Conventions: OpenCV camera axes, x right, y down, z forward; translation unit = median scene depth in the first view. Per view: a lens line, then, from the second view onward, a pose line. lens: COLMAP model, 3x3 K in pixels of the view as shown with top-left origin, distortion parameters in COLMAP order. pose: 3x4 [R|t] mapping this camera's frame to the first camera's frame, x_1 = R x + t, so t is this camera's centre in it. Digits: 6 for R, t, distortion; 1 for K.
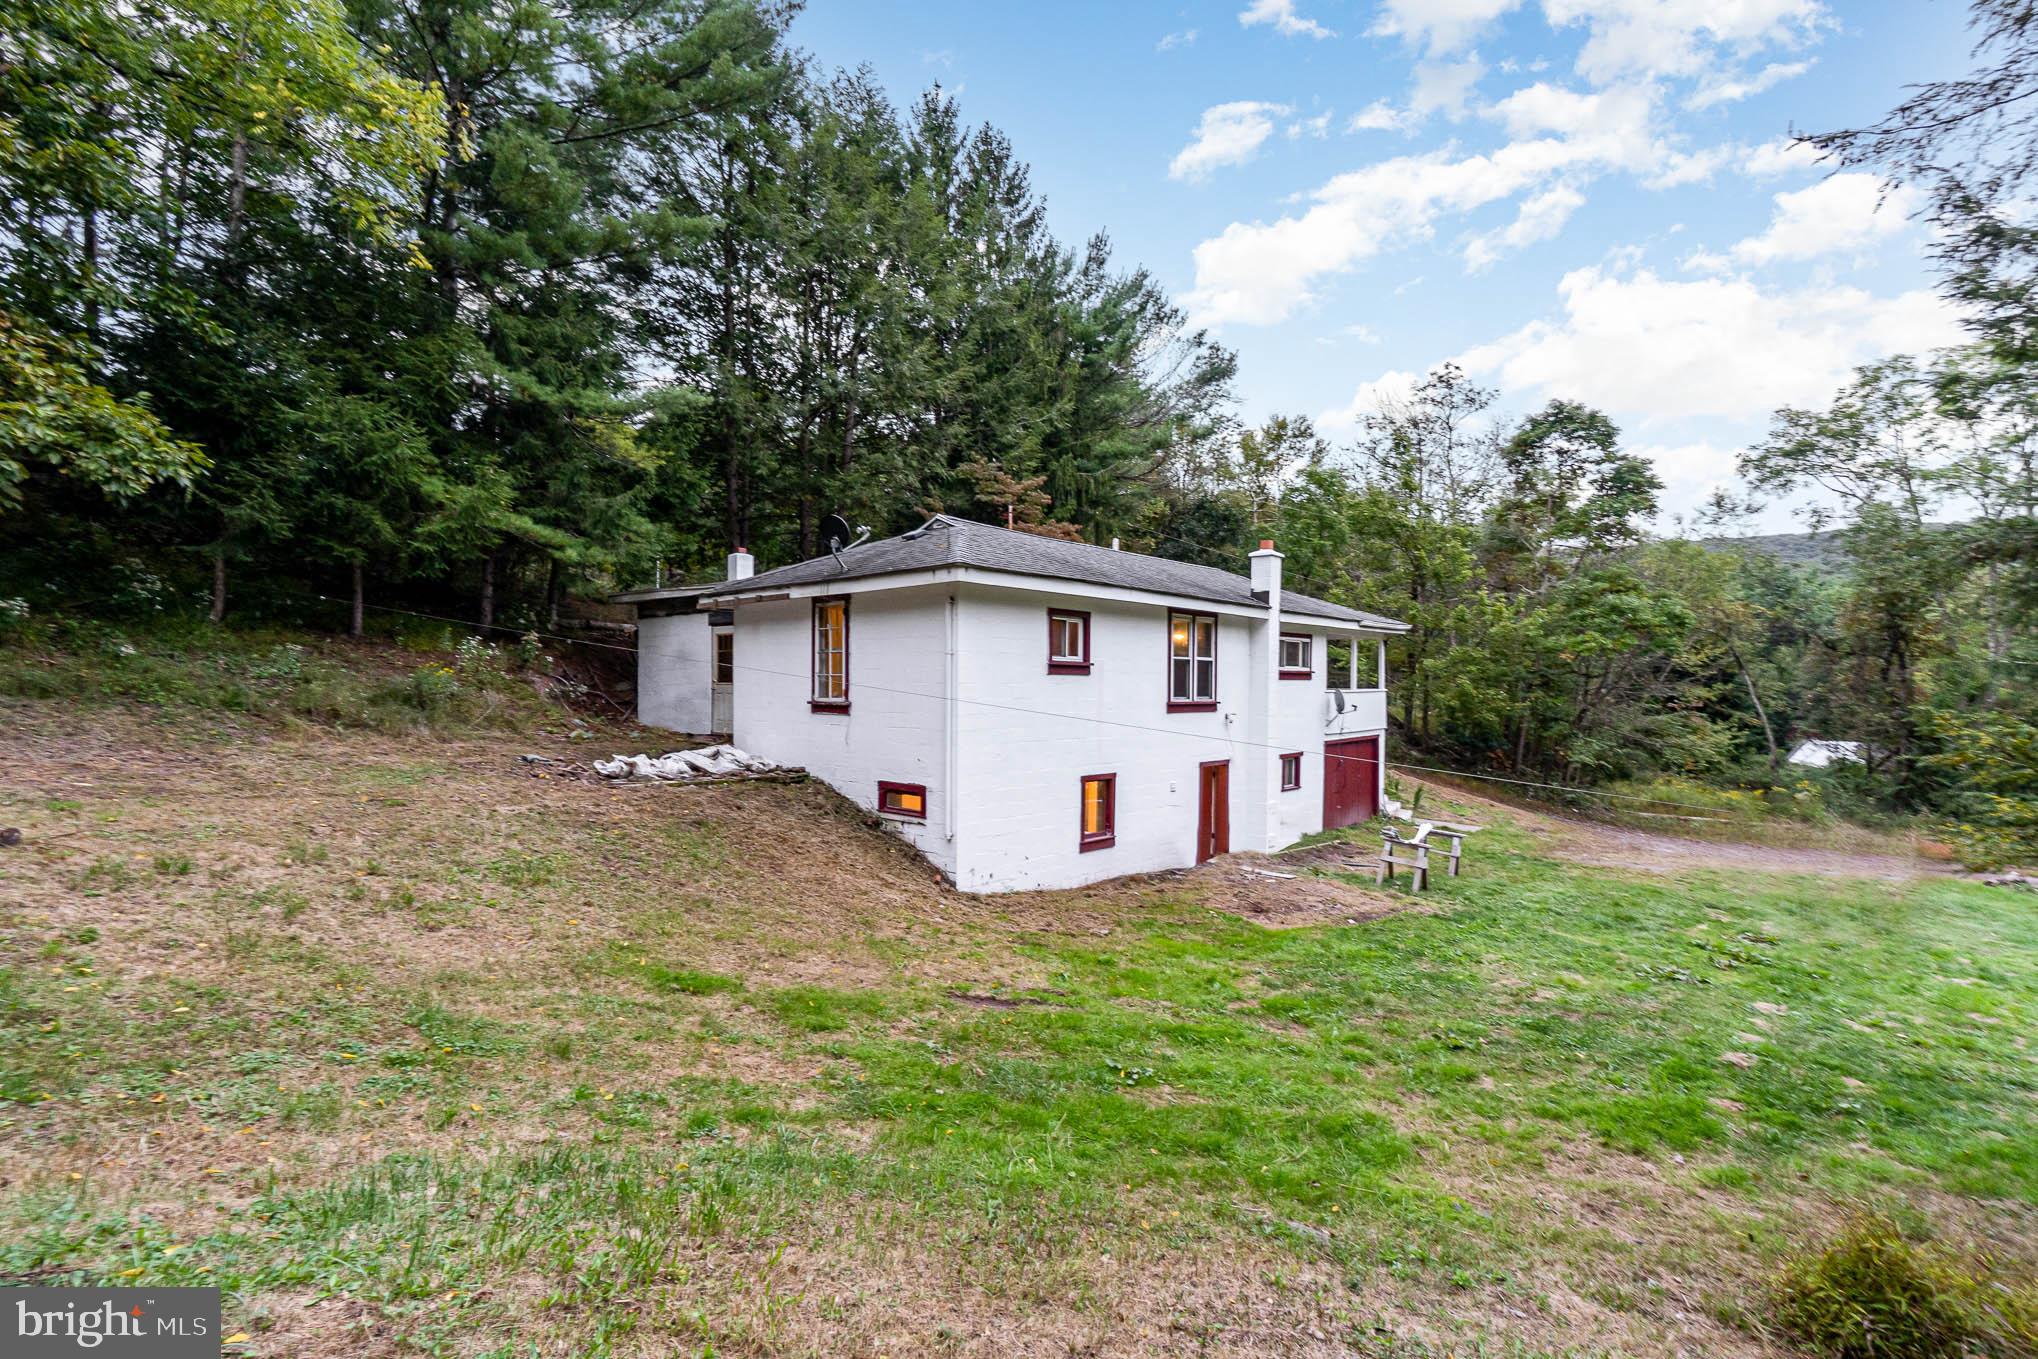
lens RADIAL K [[910.5, 0, 1008.6], [0, 910.5, 683.5], [0, 0, 1]] dist [-0.005096, 0.000692]
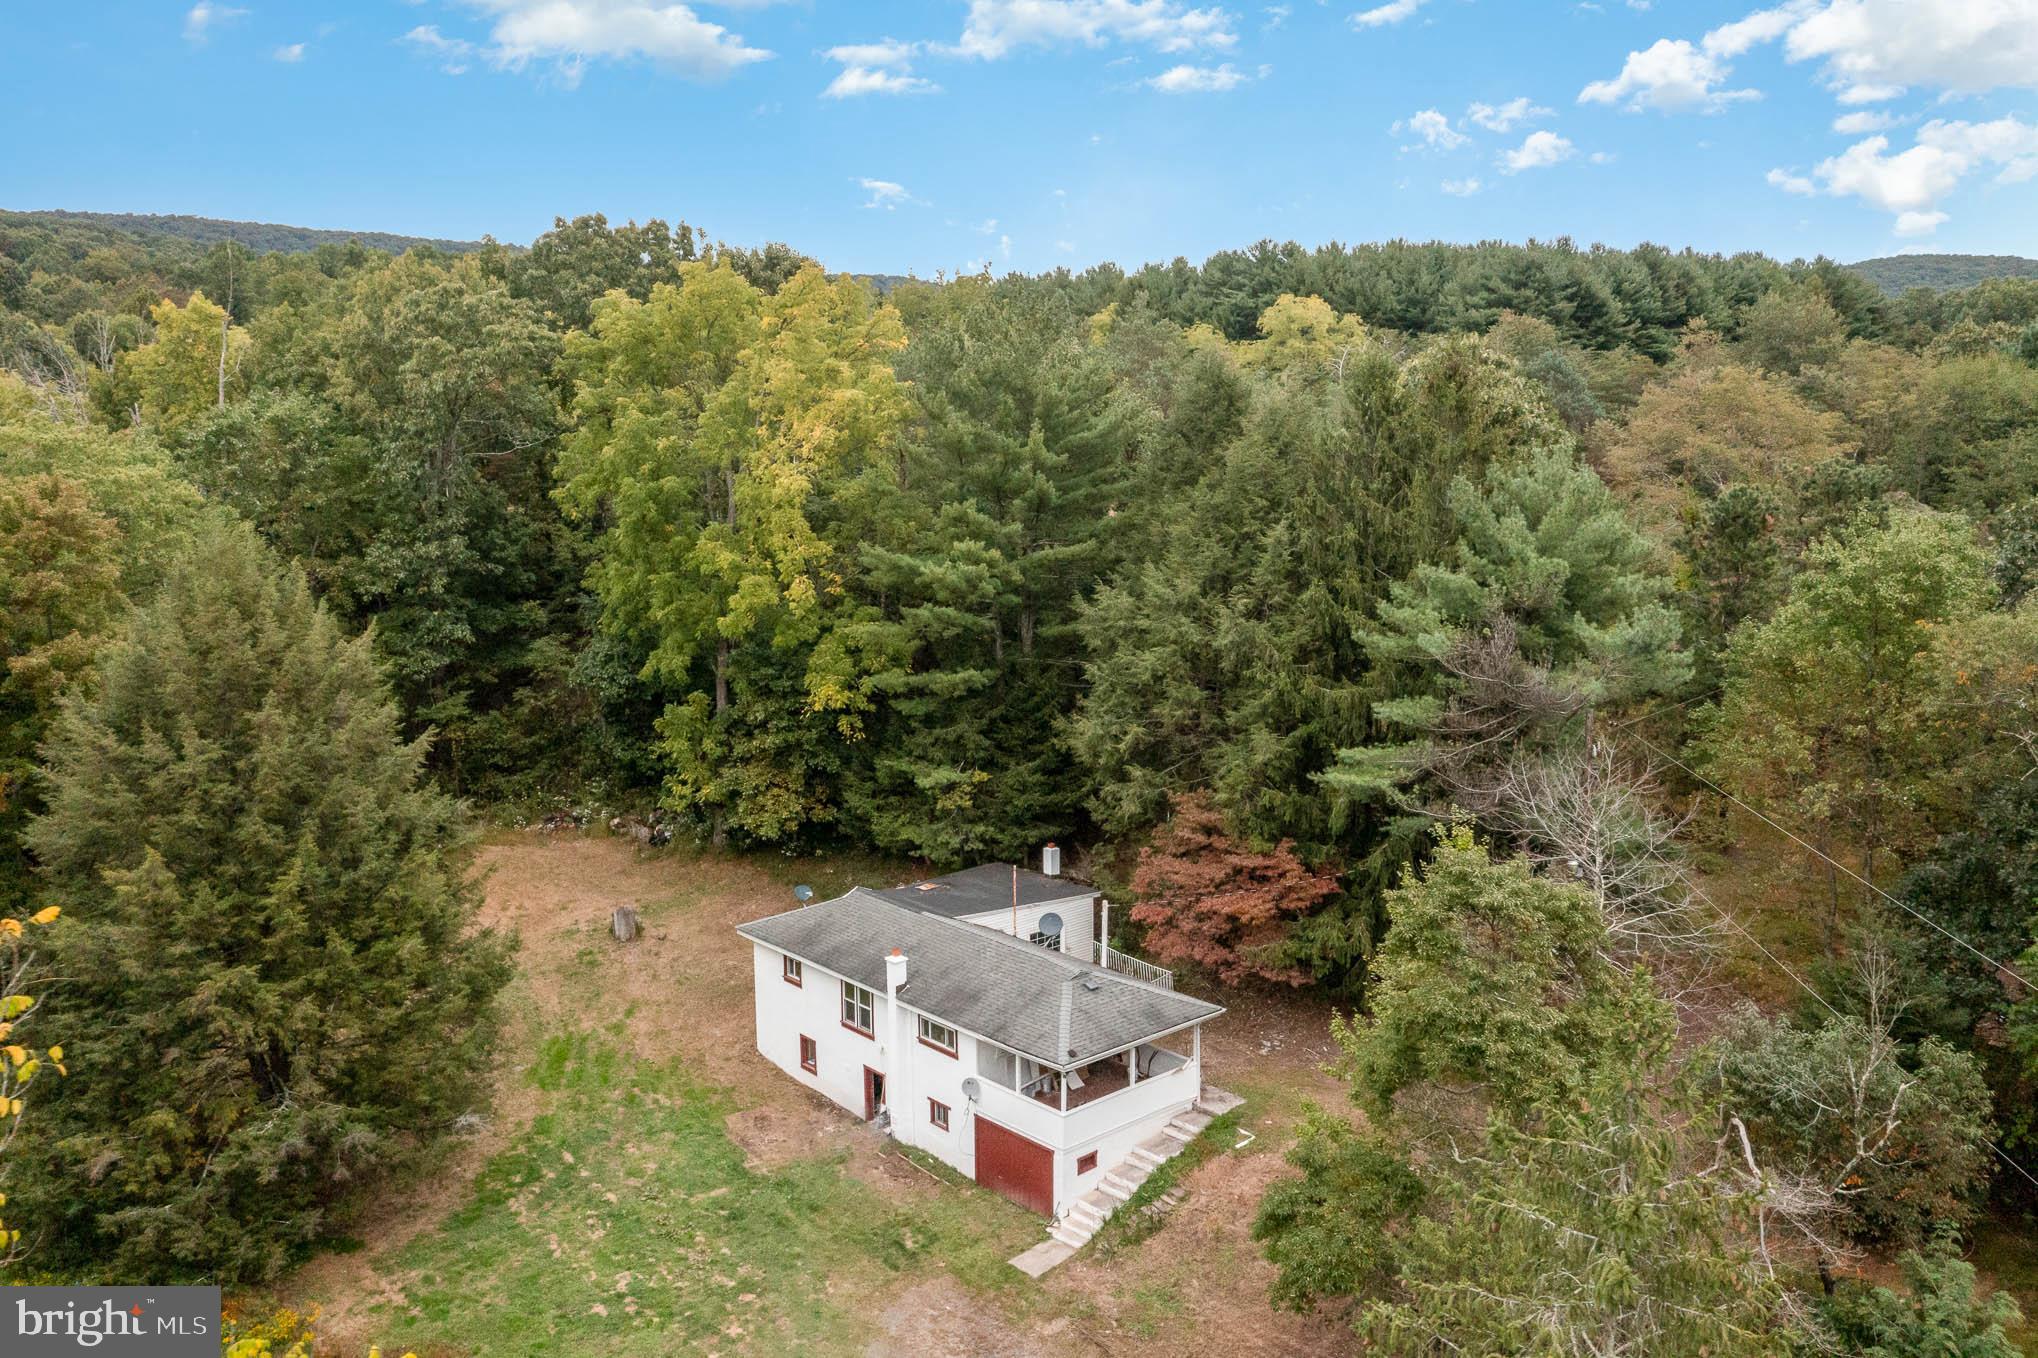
lens RADIAL K [[1592.4, 0, 1019.9], [0, 1592.4, 681.6], [0, 0, 1]] dist [-0.019673, 0.015283]
pose [[-0.095046, 0.153564, -0.983557, 3.513432], [0.004998, 0.988091, 0.153789, -1.260151], [0.995460, 0.009702, -0.094682, 1.835634]]
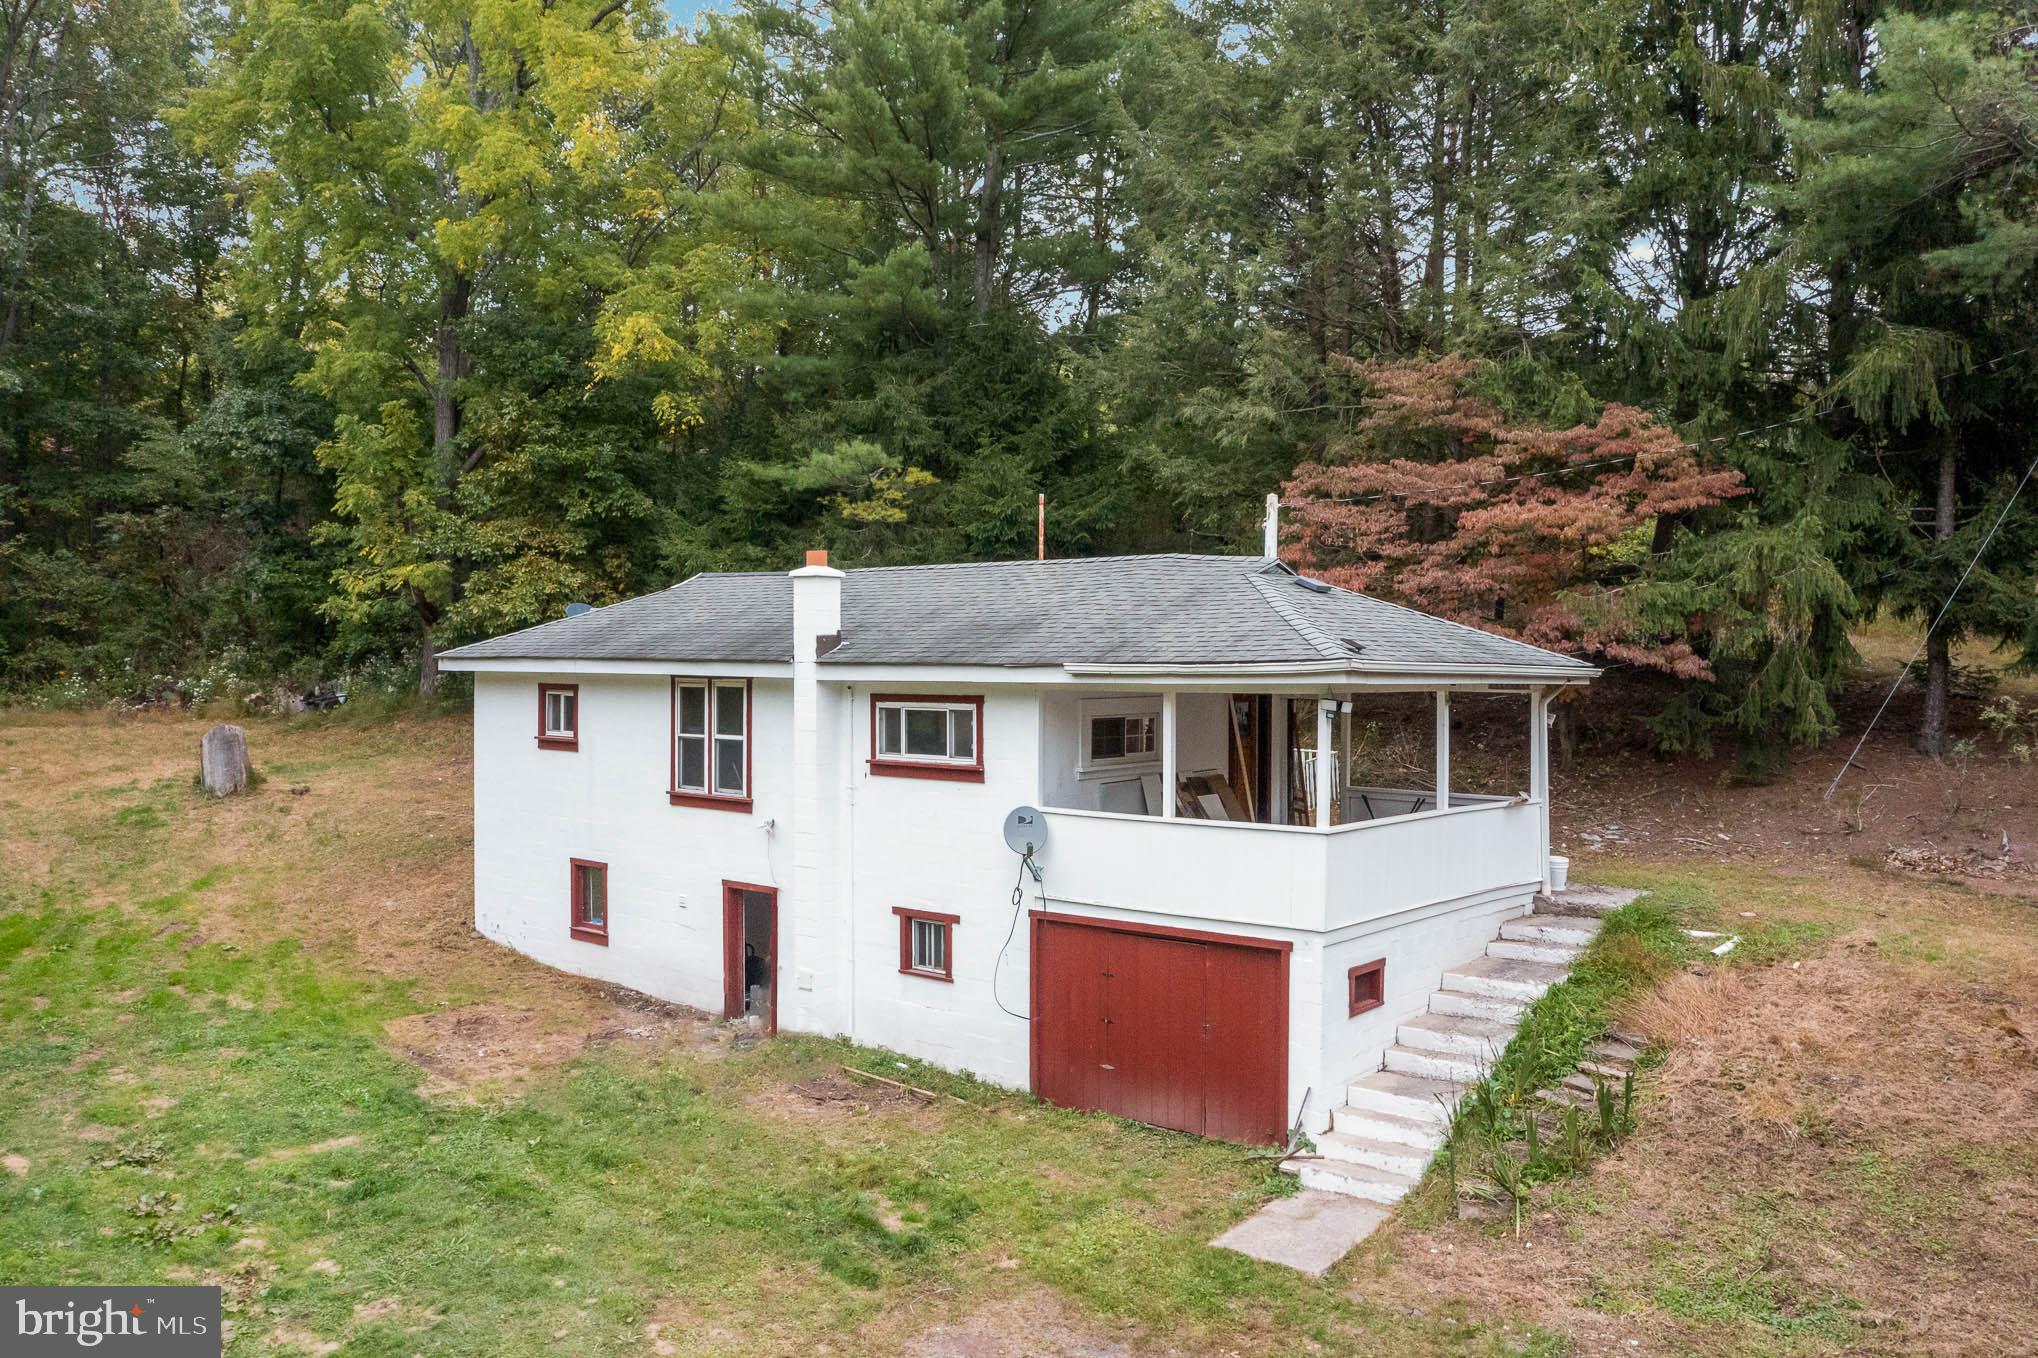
lens RADIAL K [[1592.4, 0, 1019.8], [0, 1592.4, 688.2], [0, 0, 1]] dist [-0.019673, 0.015283]
pose [[0.043276, 0.013264, -0.998975, 1.749991], [-0.006252, 0.999896, 0.013005, -0.098766], [0.999044, 0.005683, 0.043355, 1.385512]]
